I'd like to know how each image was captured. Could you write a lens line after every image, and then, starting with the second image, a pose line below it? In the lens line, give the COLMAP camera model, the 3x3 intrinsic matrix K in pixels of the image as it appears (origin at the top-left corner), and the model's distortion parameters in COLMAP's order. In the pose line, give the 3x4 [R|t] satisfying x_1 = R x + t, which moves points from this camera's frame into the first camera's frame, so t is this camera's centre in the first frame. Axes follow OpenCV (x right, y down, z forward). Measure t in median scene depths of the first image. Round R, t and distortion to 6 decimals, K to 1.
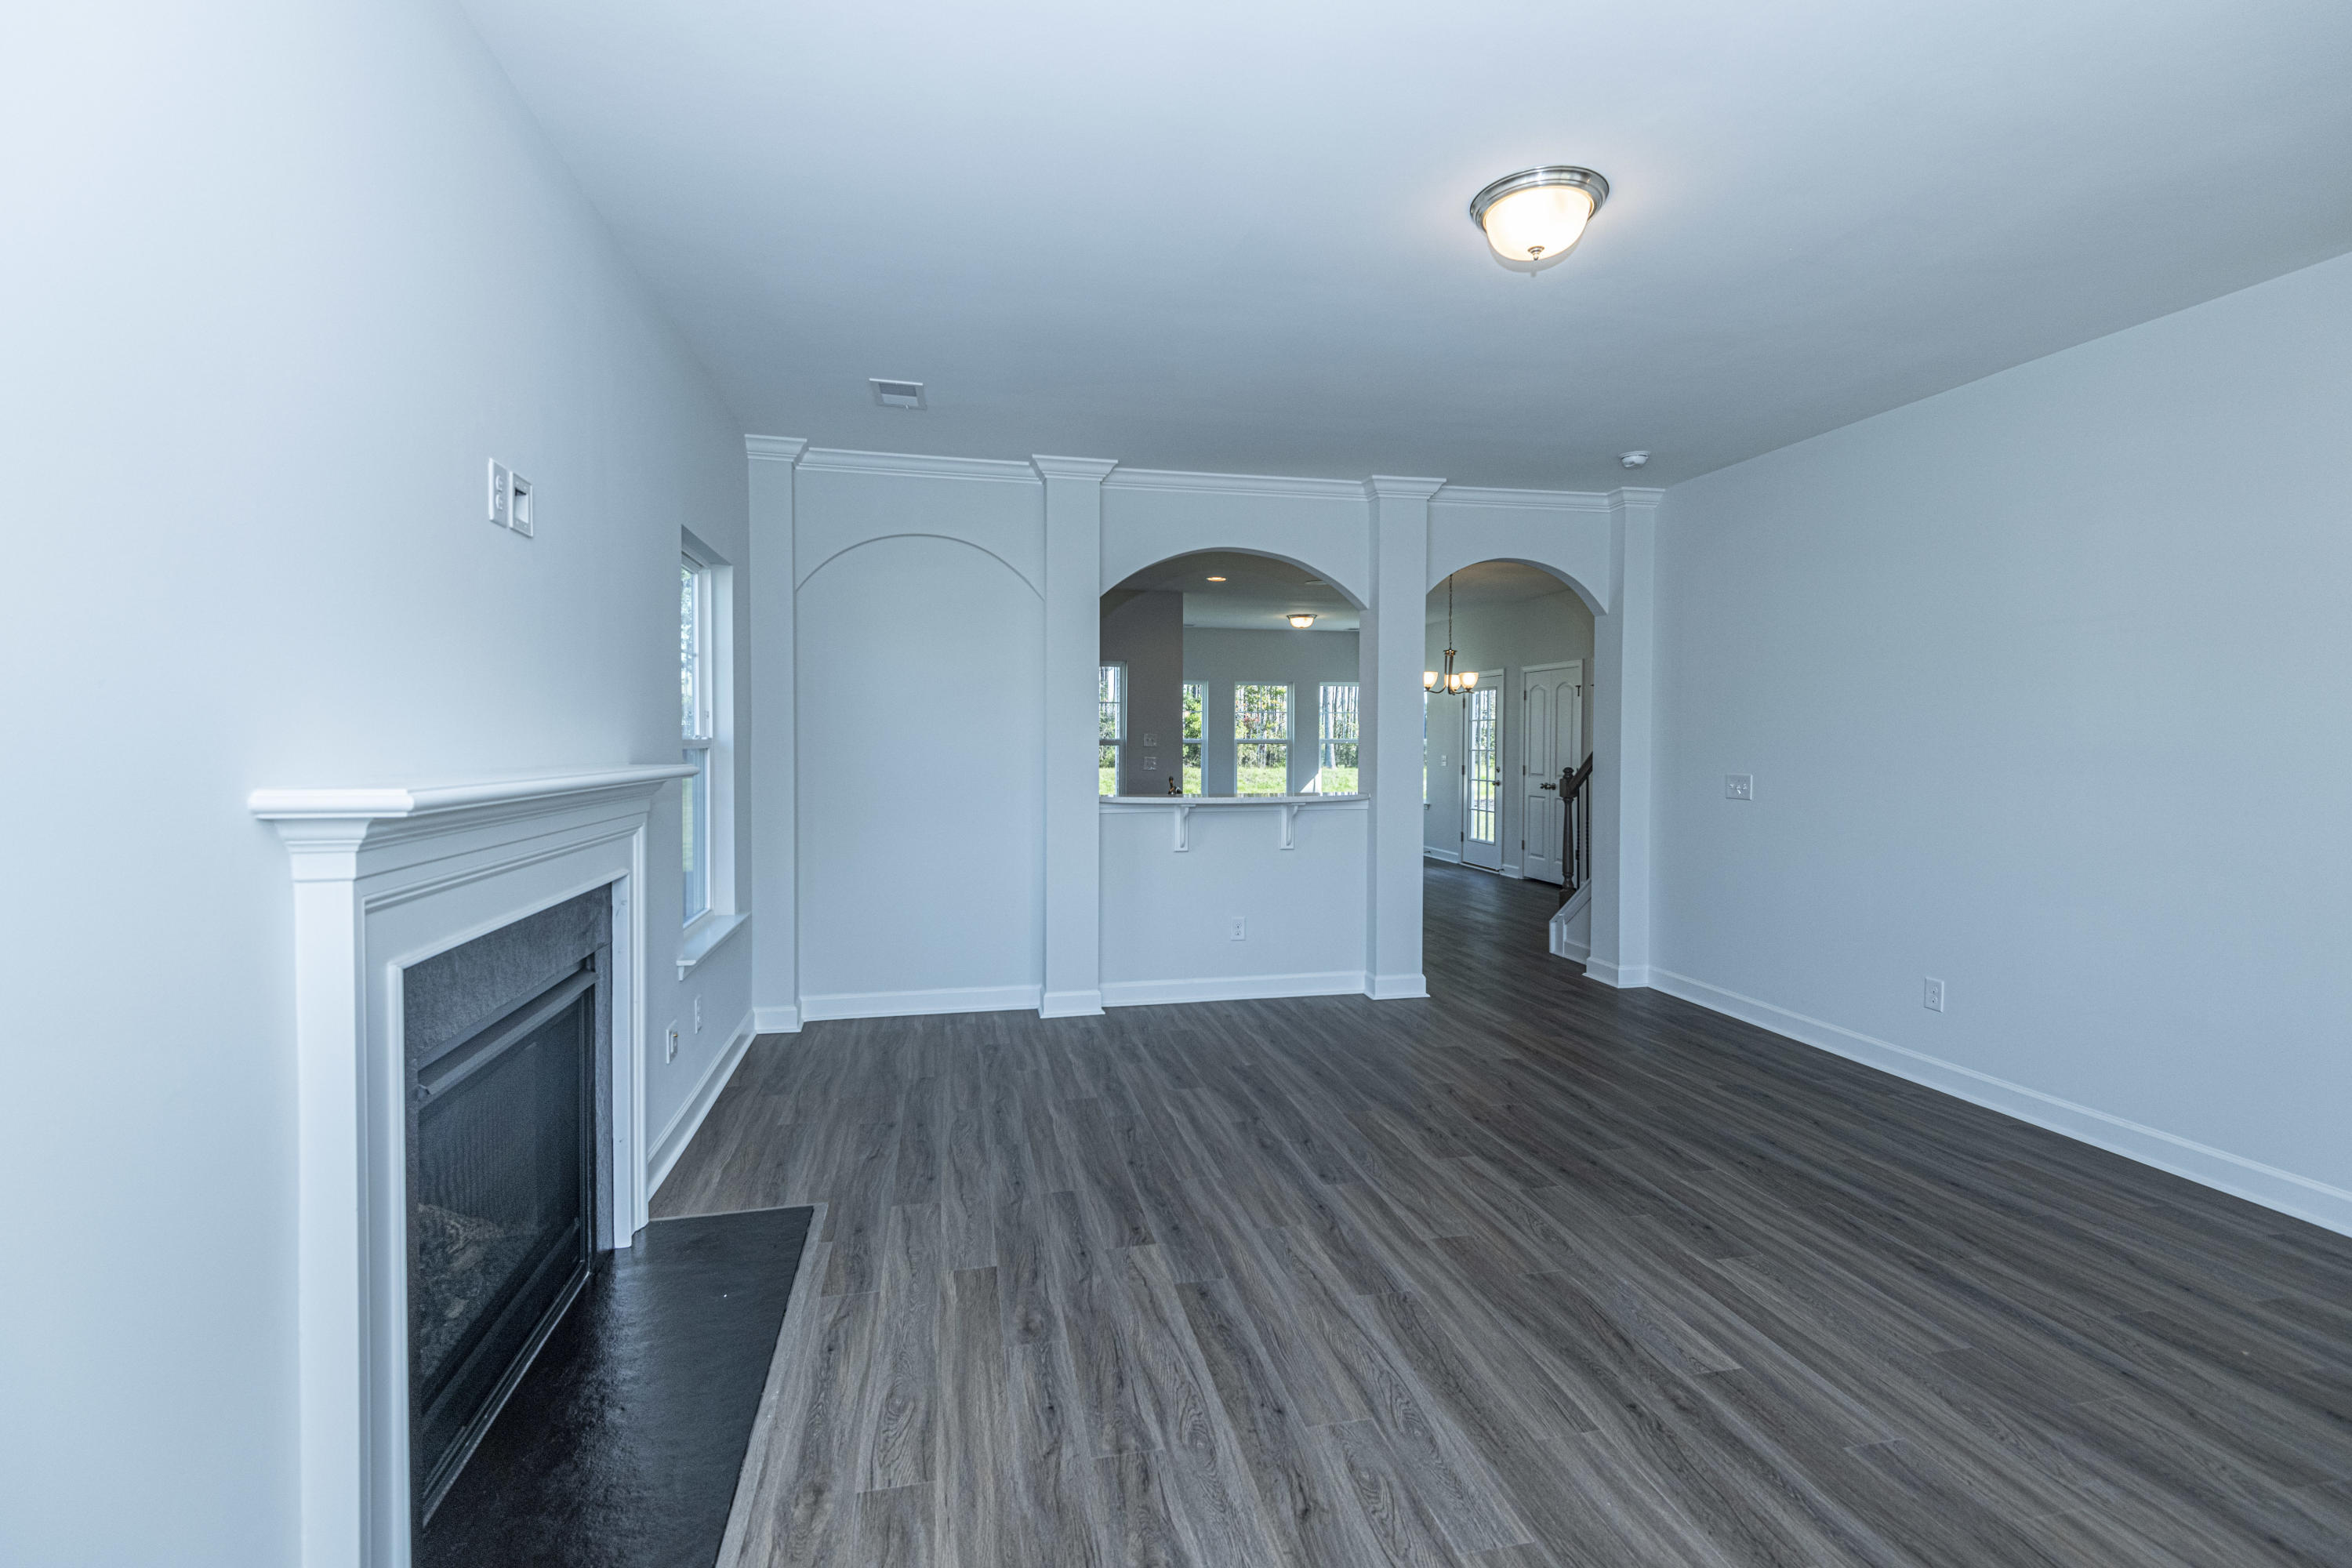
lens RADIAL K [[1057.8, 0, 1182.4], [0, 1057.8, 762.7], [0, 0, 1]] dist [0.037213, -0.023444]
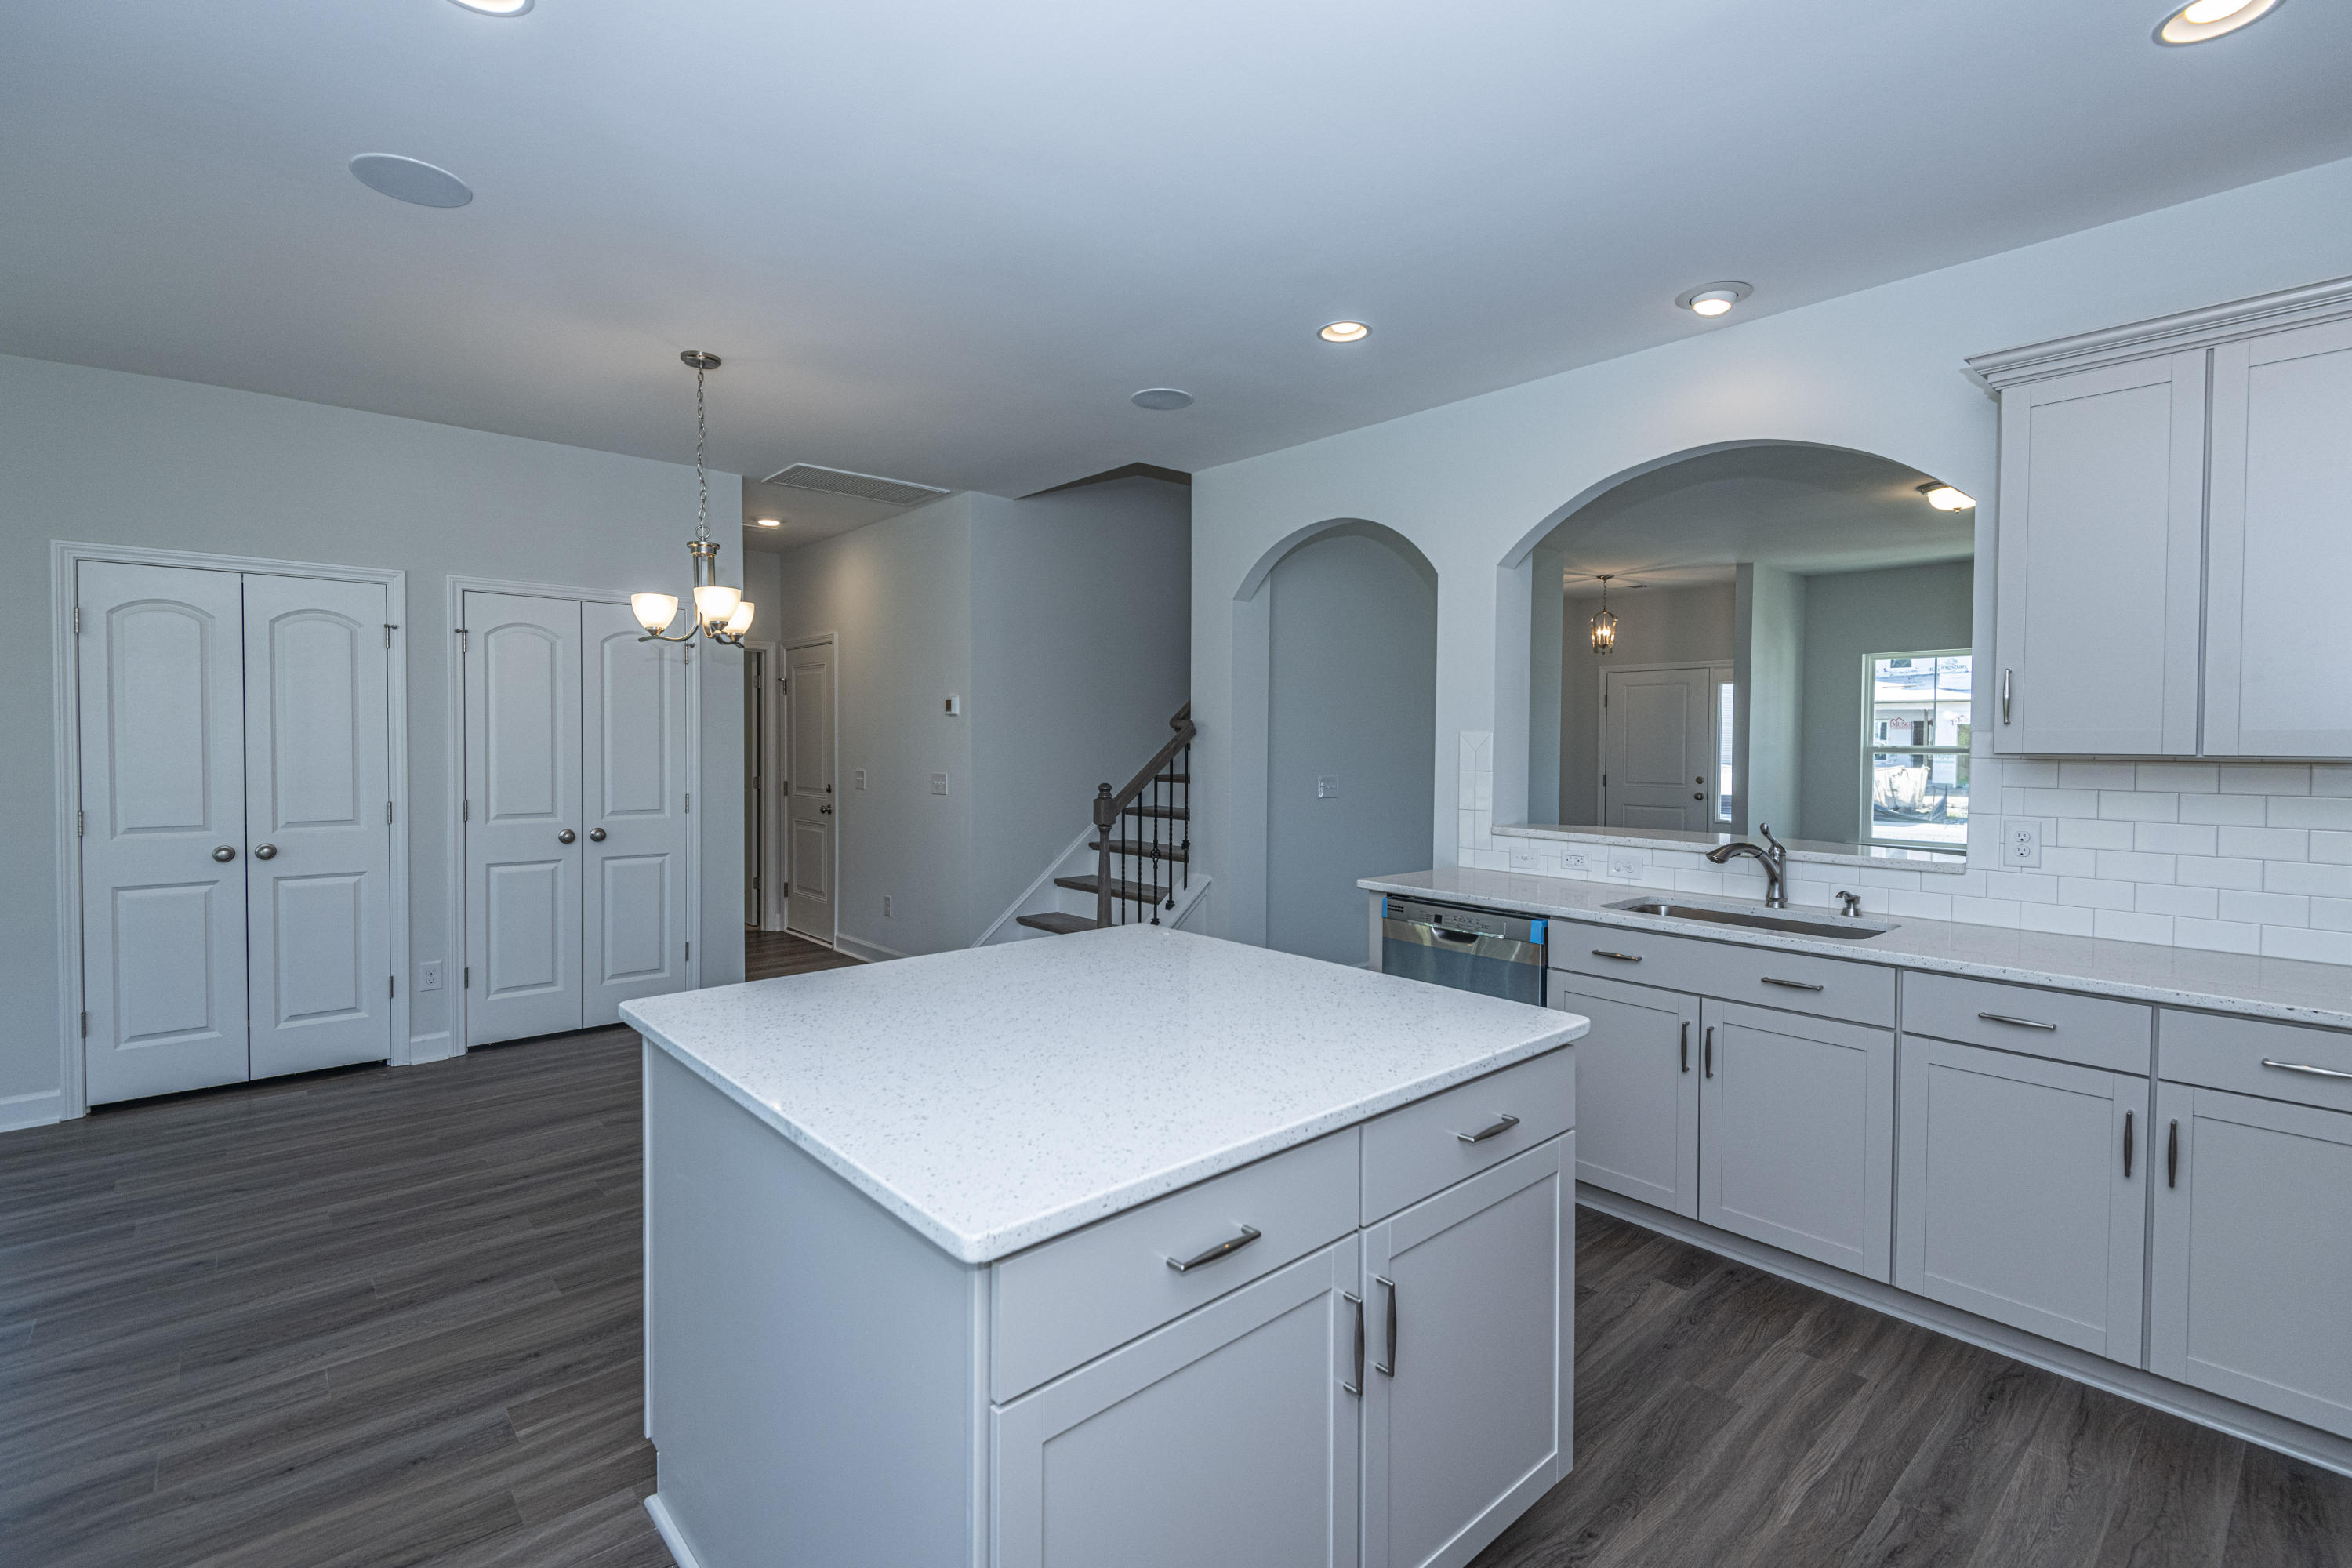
lens RADIAL K [[1060.9, 0, 1182.1], [0, 1060.9, 762.5], [0, 0, 1]] dist [0.039068, -0.020627]
pose [[-0.486851, -0.027645, 0.873047, -0.575856], [0.010687, 0.999236, 0.037600, -0.071223], [-0.873420, 0.027636, -0.486183, 2.543176]]
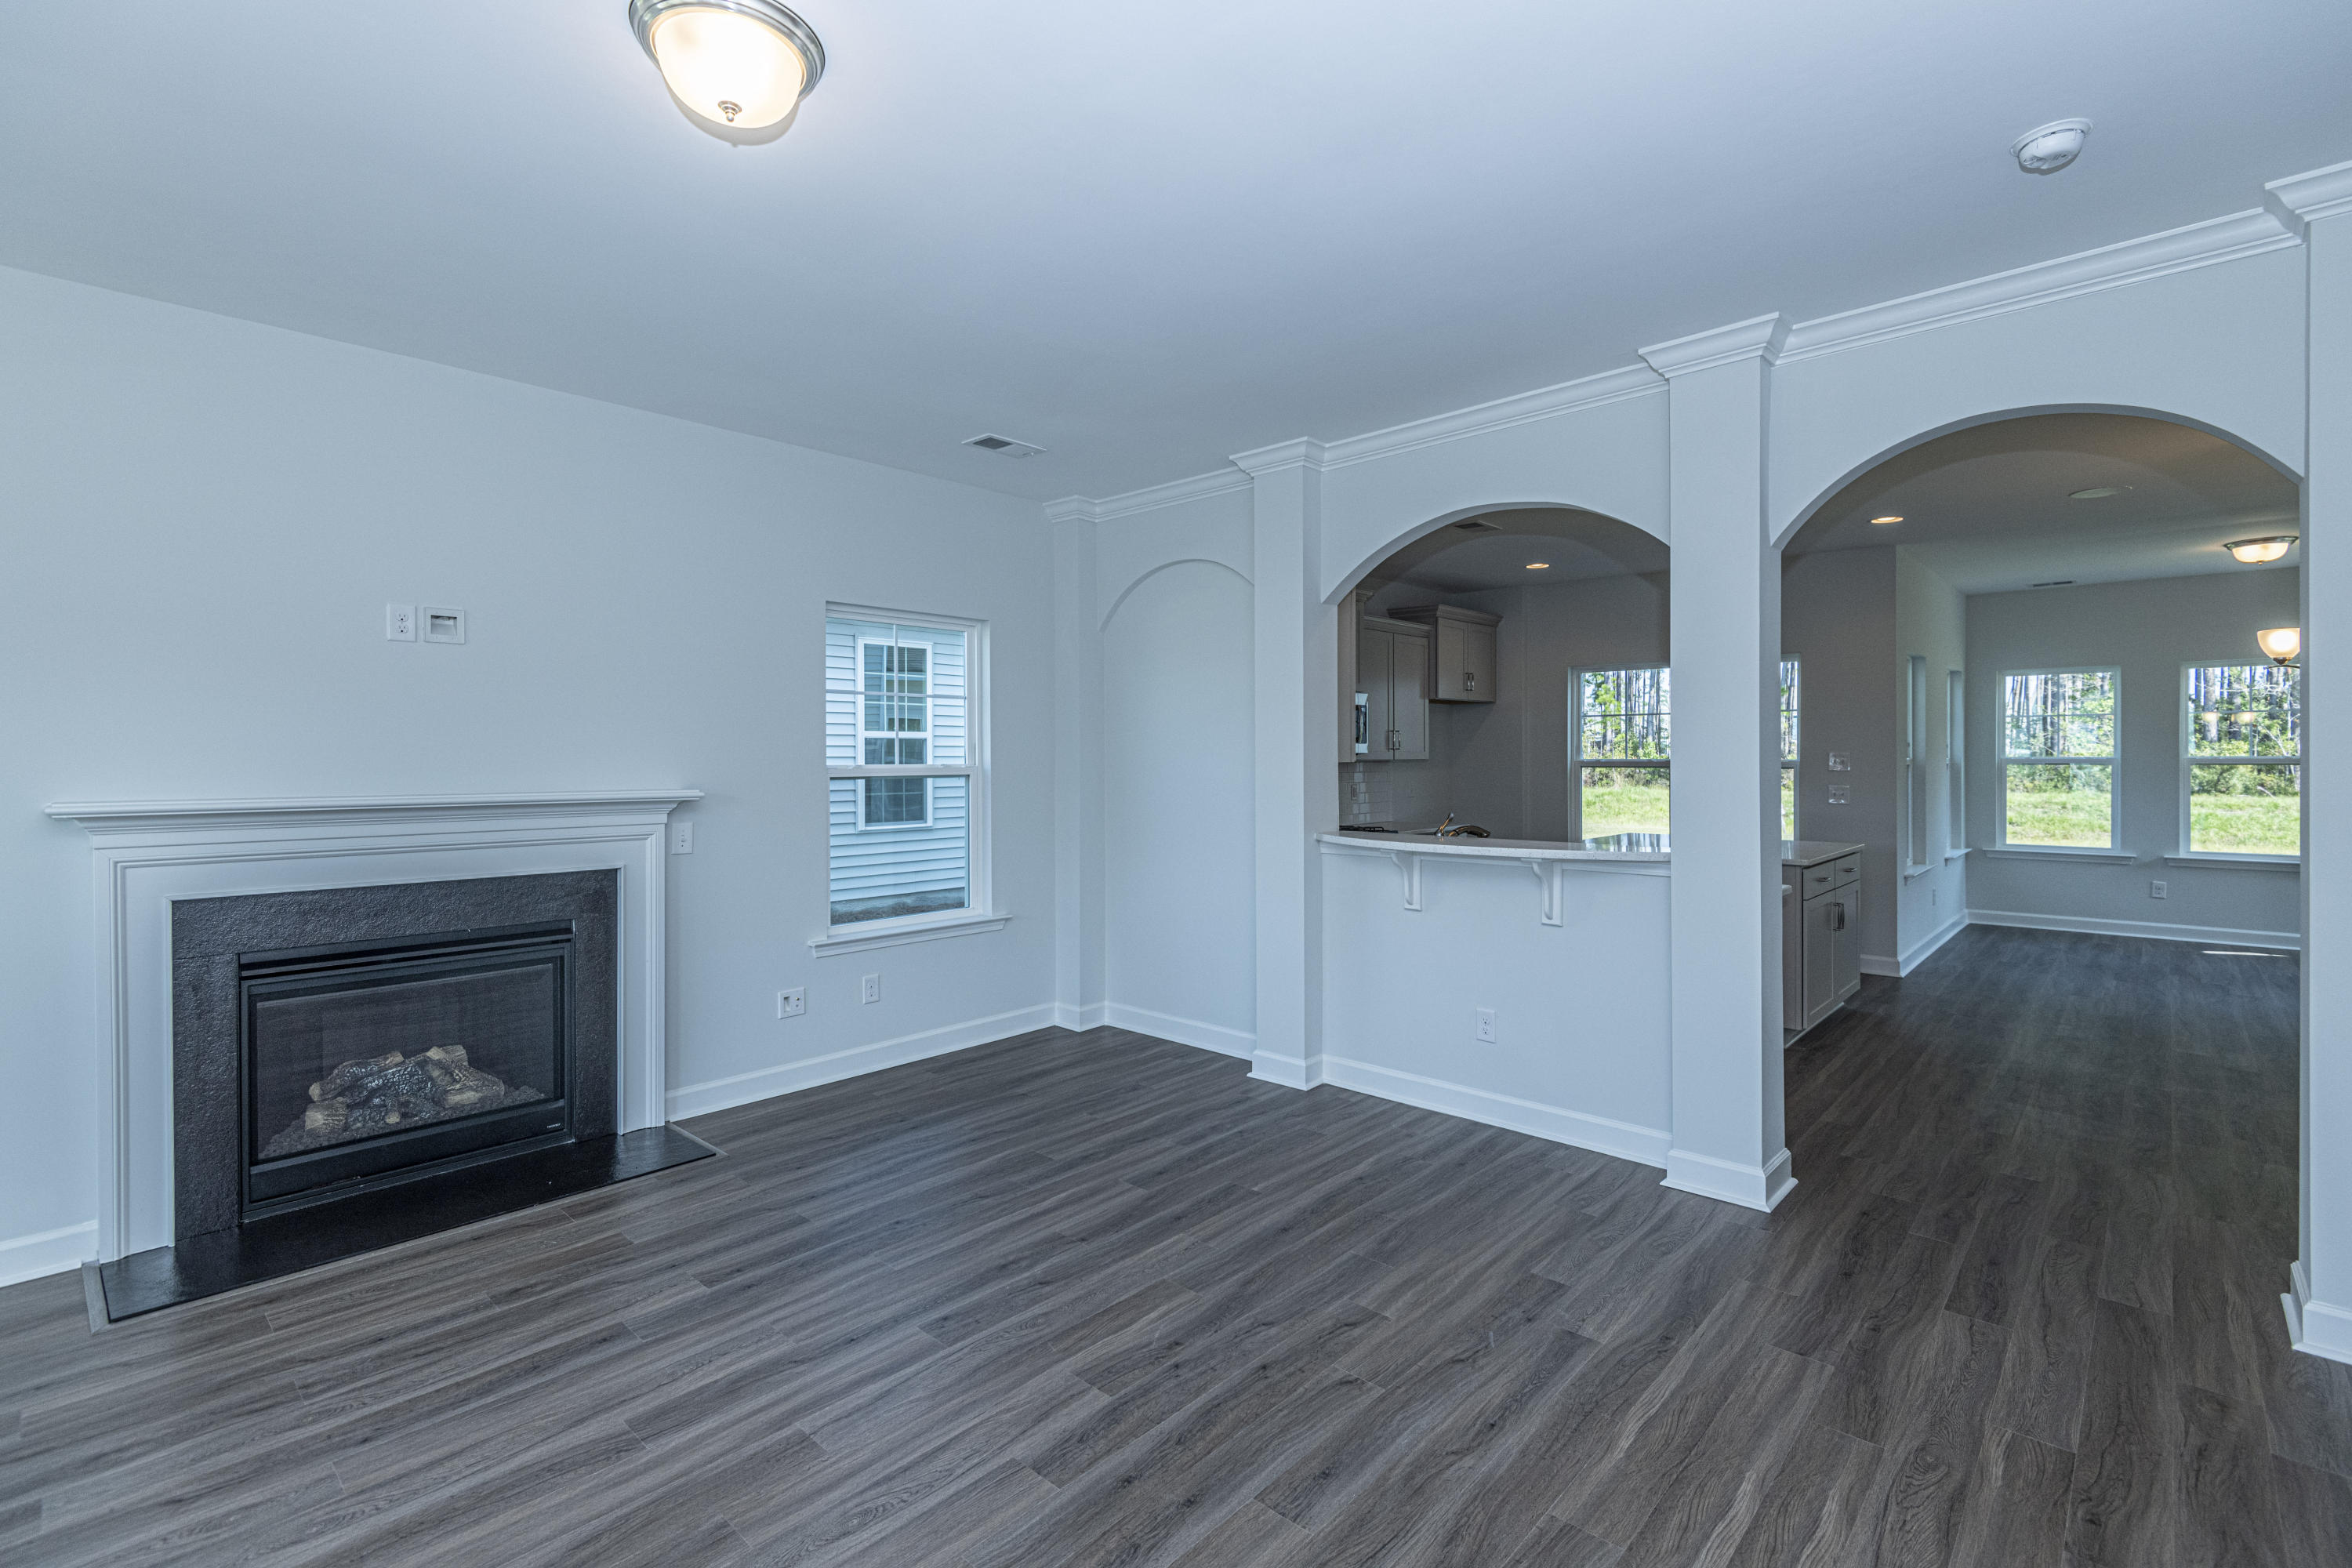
lens RADIAL K [[1057.8, 0, 1182.4], [0, 1057.8, 762.7], [0, 0, 1]] dist [0.037213, -0.023444]
pose [[0.571399, -0.001658, -0.820670, 0.857817], [-0.011611, 0.999882, -0.010104, -0.022902], [0.820590, 0.015302, 0.571312, 0.652976]]
